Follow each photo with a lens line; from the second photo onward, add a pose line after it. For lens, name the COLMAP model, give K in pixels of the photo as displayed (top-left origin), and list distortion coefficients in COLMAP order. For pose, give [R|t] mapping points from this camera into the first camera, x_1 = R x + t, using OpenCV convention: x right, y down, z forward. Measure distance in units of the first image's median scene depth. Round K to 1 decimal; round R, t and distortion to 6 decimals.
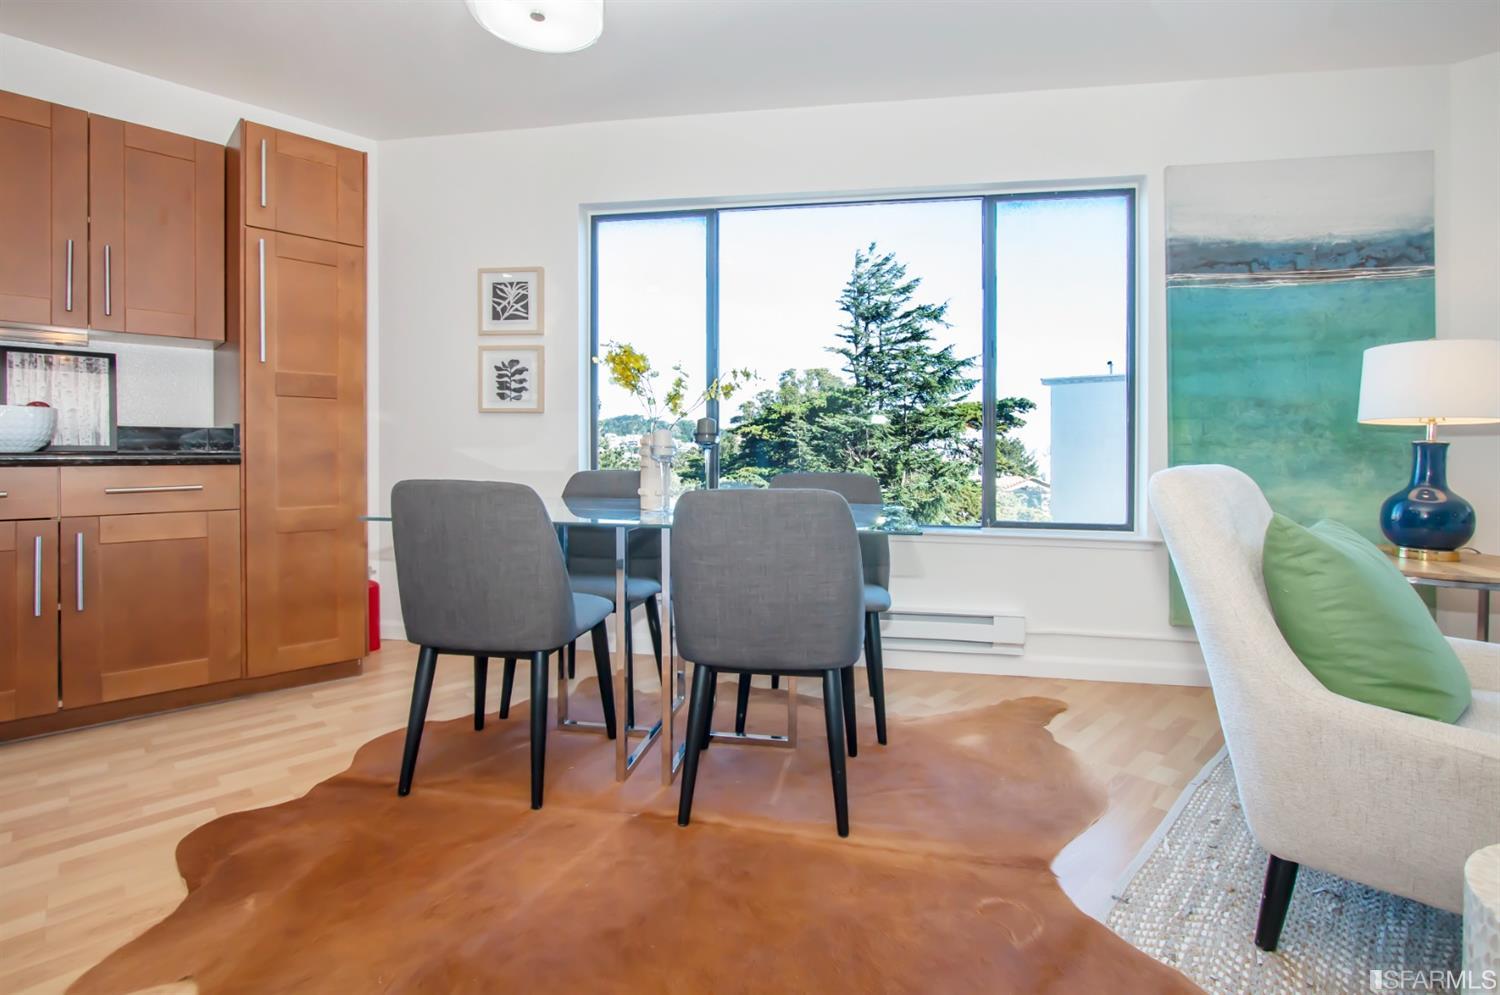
lens RADIAL K [[713.5, 0, 713.2], [0, 713.5, 448.1], [0, 0, 1]] dist [-0.015368, -0.000048]
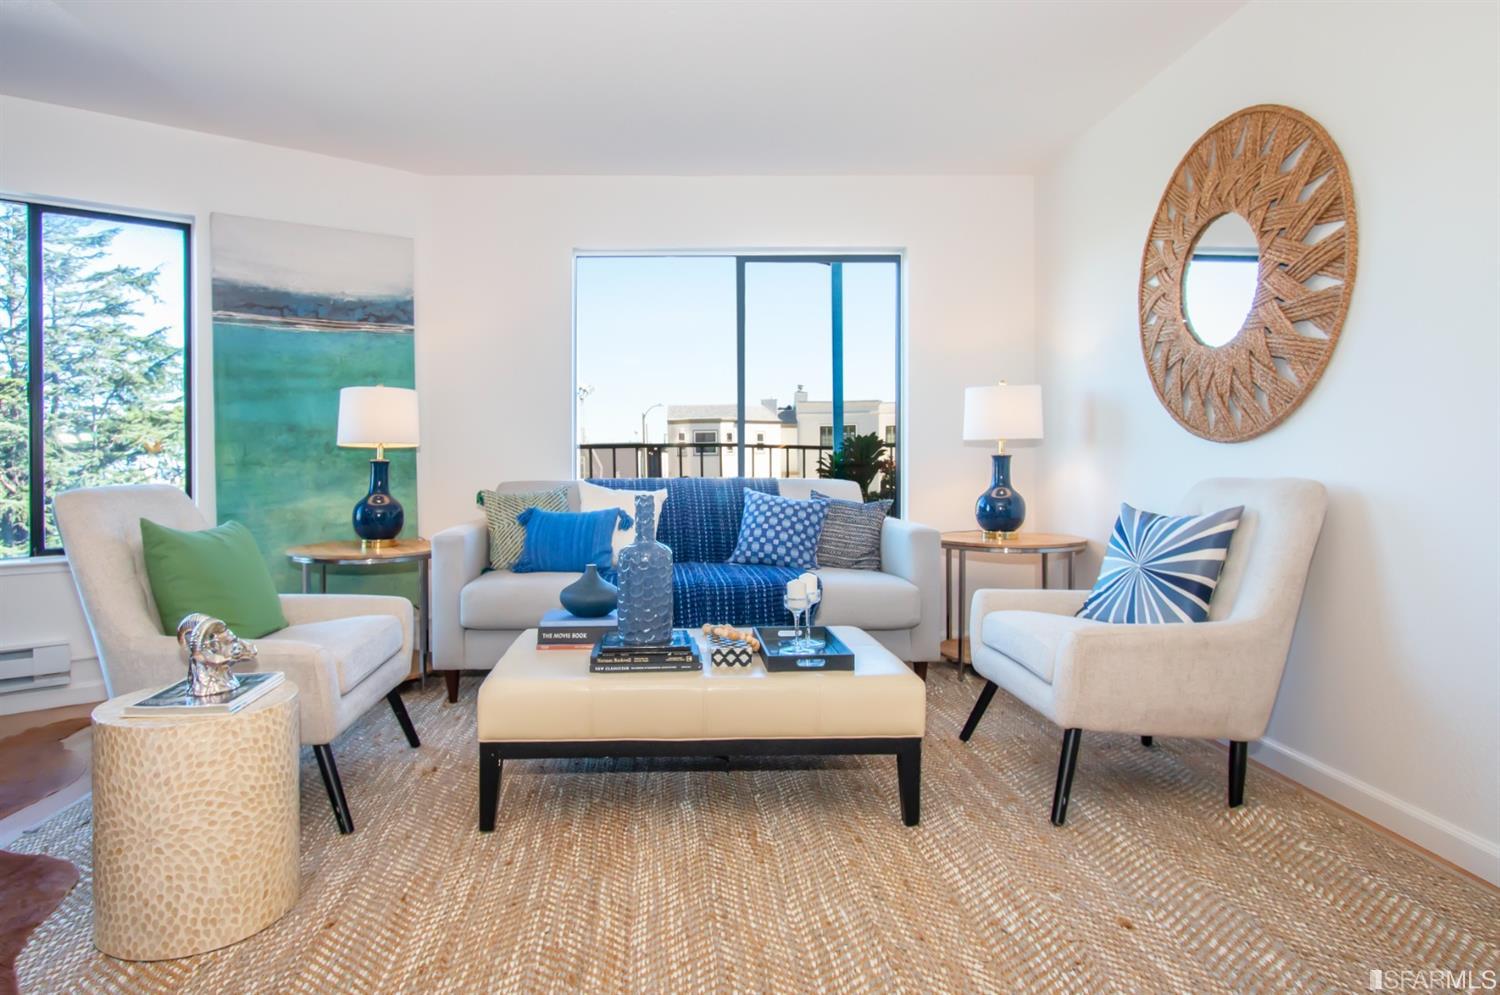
lens RADIAL K [[959.2, 0, 750.1], [0, 959.2, 441.9], [0, 0, 1]] dist [-0.011297, -0.000224]
pose [[0.677427, -0.004895, 0.735573, 0.097980], [0.021273, 0.999690, -0.012939, -0.003452], [-0.735282, 0.024413, 0.677321, -0.524945]]
